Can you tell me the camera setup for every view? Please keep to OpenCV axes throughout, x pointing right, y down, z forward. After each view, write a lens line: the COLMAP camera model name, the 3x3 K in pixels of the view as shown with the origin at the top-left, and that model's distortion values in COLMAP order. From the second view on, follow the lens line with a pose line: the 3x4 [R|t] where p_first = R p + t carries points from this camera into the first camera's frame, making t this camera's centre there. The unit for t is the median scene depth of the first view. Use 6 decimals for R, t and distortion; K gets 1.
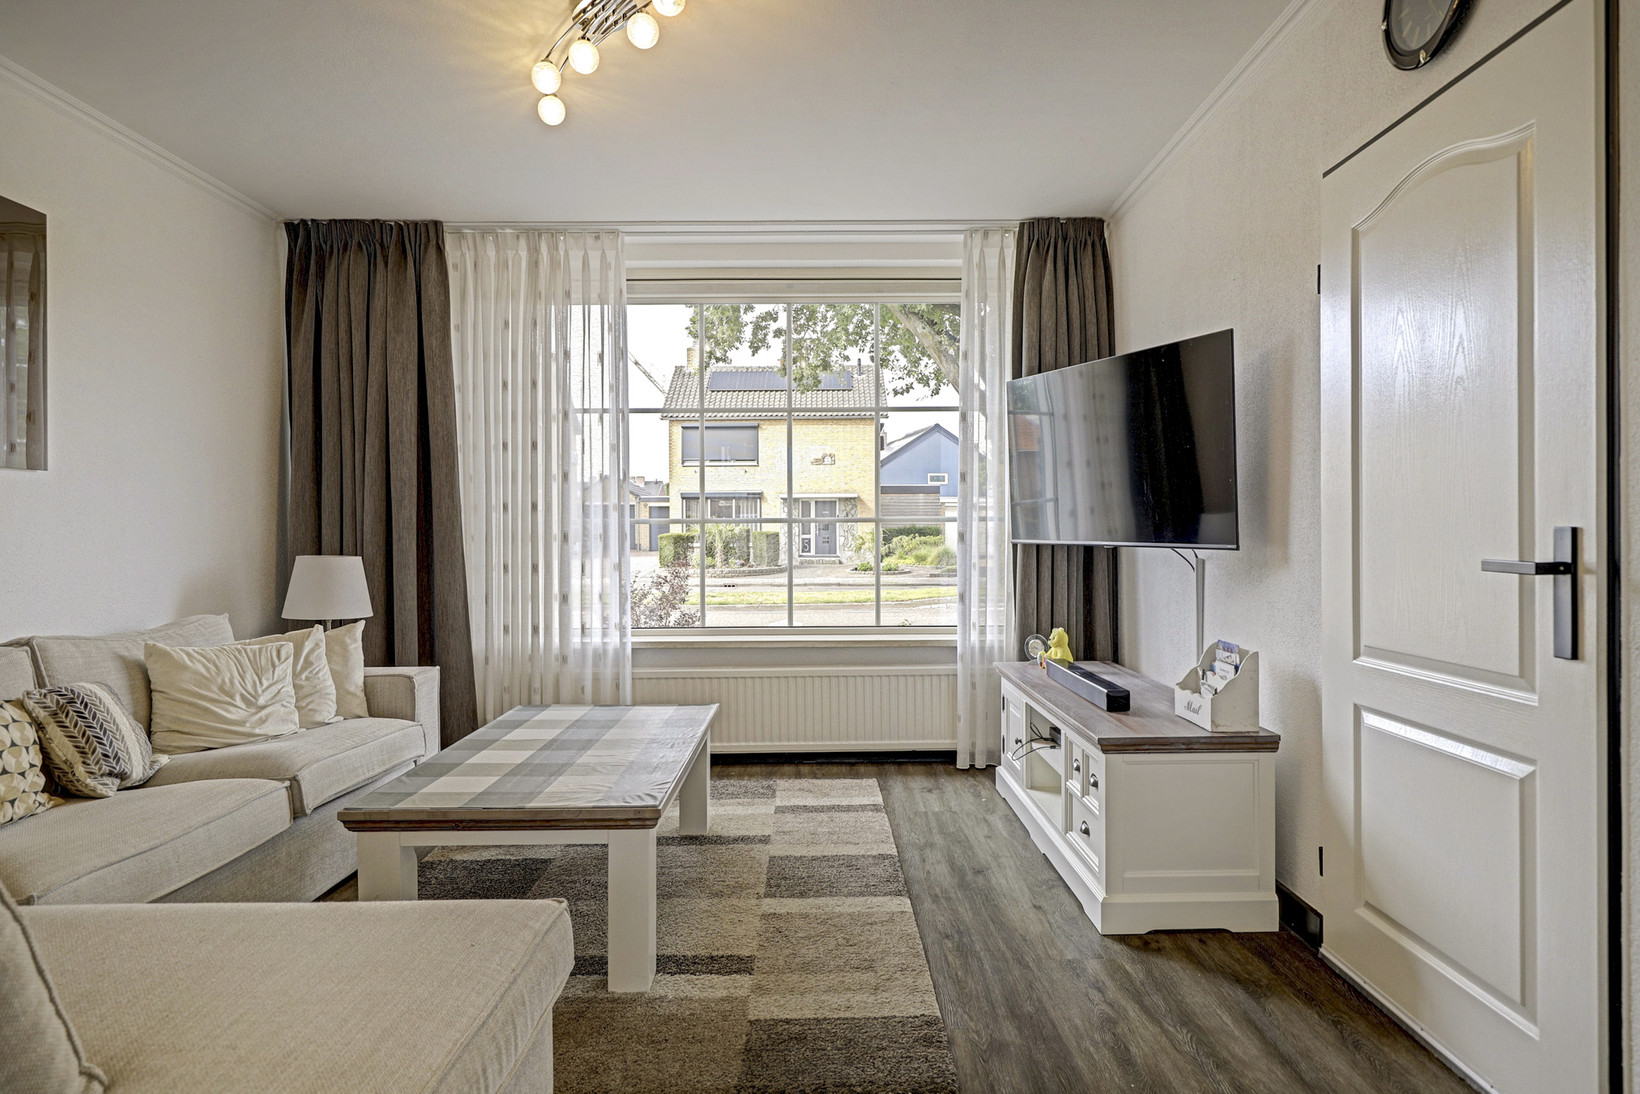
lens RADIAL K [[949.7, 0, 852.8], [0, 949.7, 550.3], [0, 0, 1]] dist [0.000142, -0.002323]
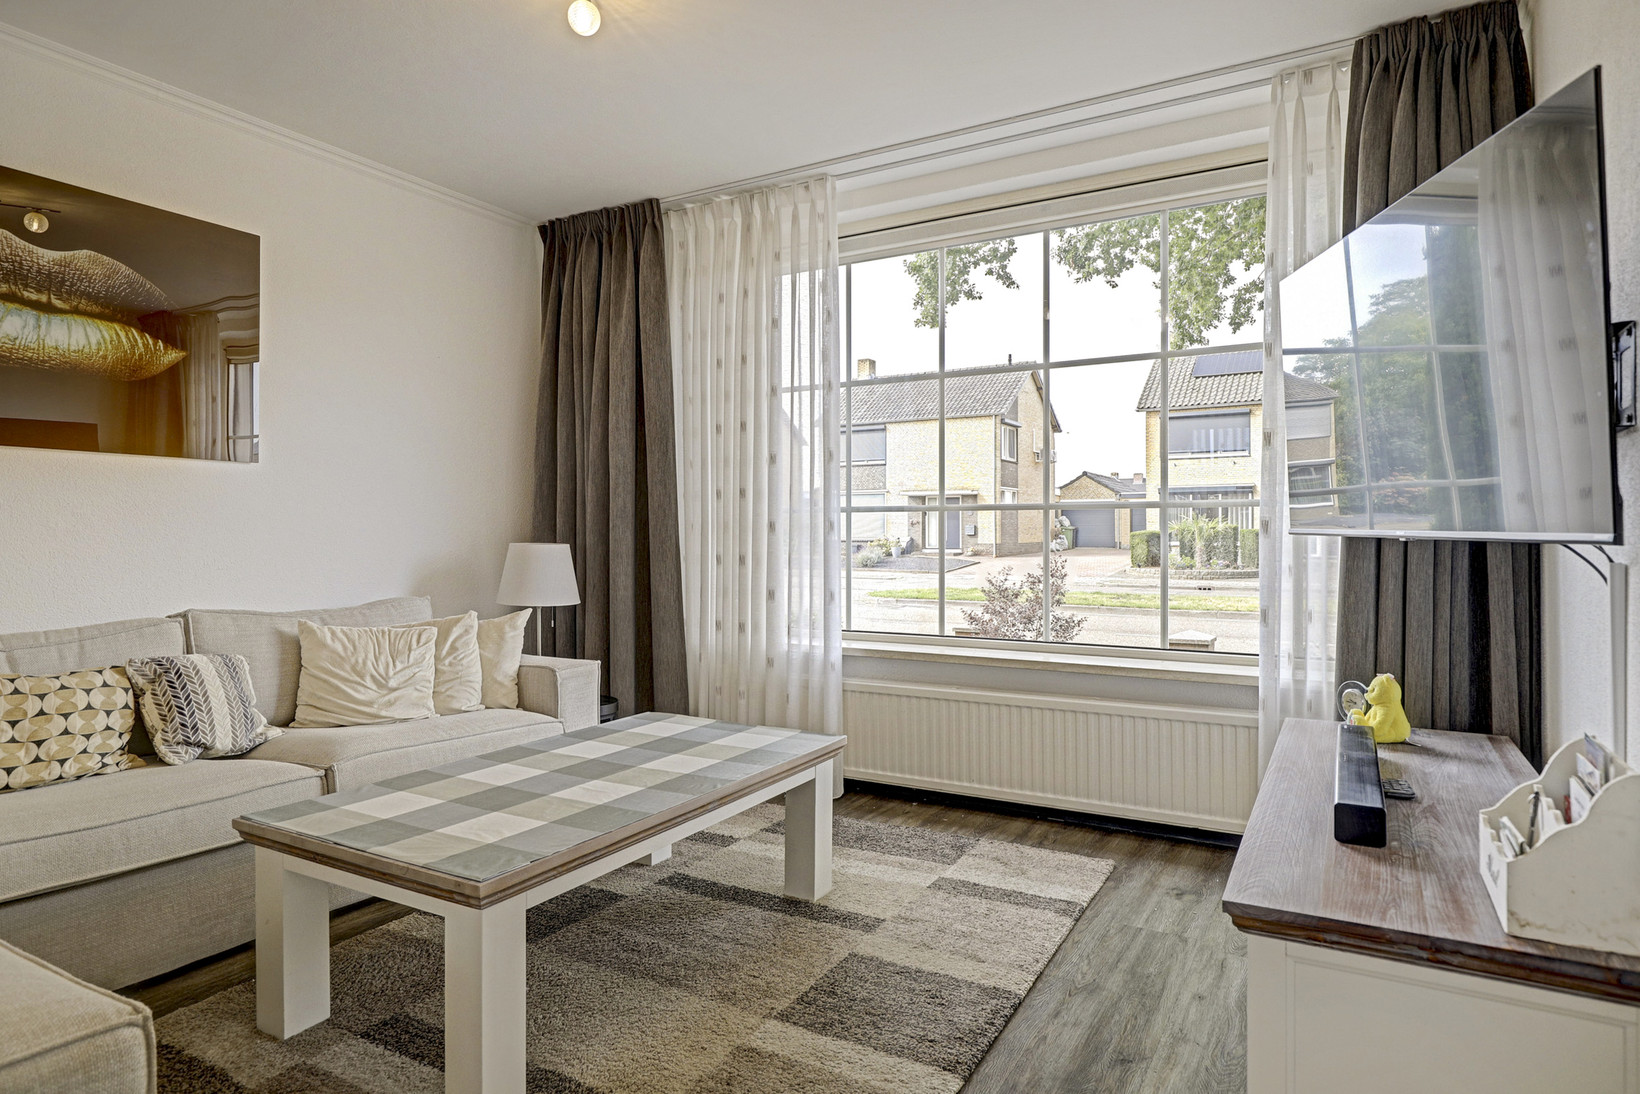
lens RADIAL K [[949.7, 0, 801.6], [0, 949.7, 535.3], [0, 0, 1]] dist [0.000142, -0.002323]
pose [[0.850718, 0.005284, -0.525595, 0.229114], [-0.012493, 0.999870, -0.010168, 0.004381], [0.525473, 0.015216, 0.850674, 0.296179]]
